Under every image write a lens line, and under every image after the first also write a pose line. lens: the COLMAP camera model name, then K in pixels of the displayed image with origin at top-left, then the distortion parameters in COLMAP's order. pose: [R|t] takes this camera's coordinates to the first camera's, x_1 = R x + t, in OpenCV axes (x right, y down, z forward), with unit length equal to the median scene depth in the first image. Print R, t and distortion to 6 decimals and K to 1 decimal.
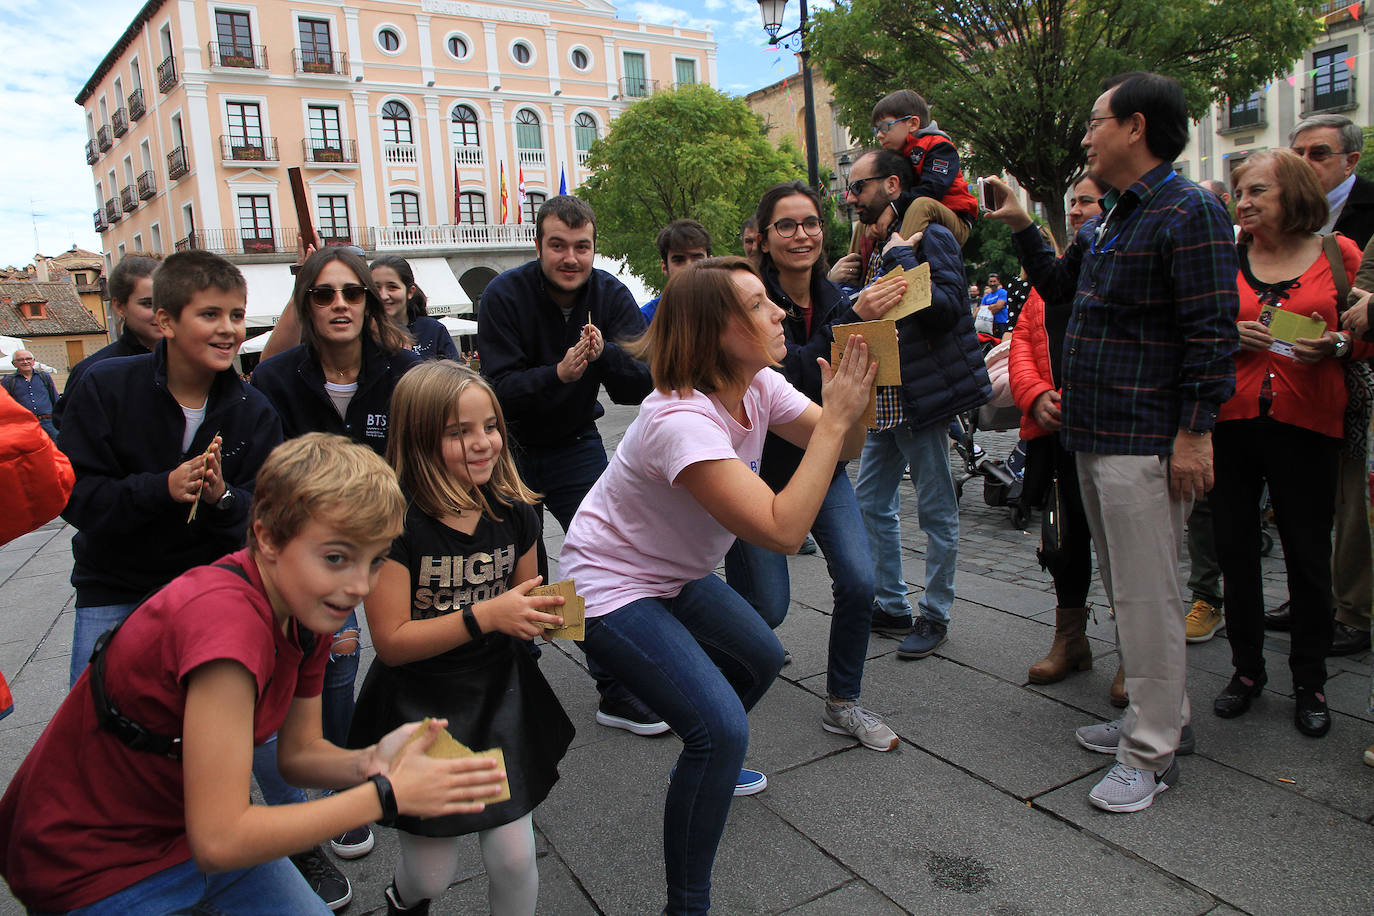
lens RADIAL K [[954.9, 0, 688.4], [0, 954.9, 466.7], [0, 0, 1]] dist [-0.089354, 0.063435]
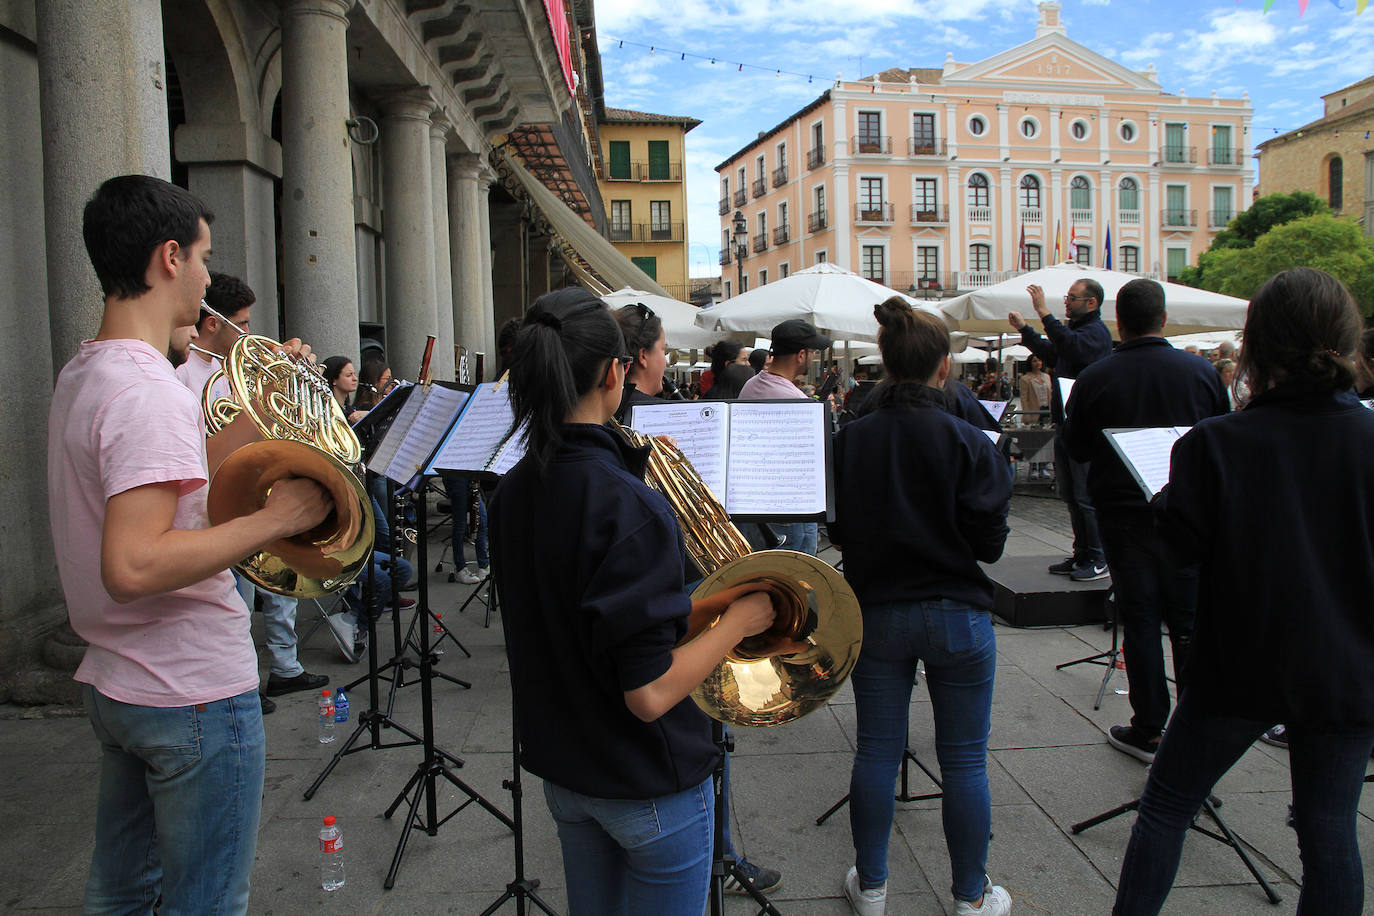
lens RADIAL K [[954.9, 0, 688.4], [0, 954.9, 447.6], [0, 0, 1]] dist [-0.089354, 0.063435]
pose [[0.904838, 0.091808, -0.415739, -0.100164], [-0.107775, 0.994061, -0.015048, 0.042652], [0.411888, 0.058422, 0.909360, -0.303283]]
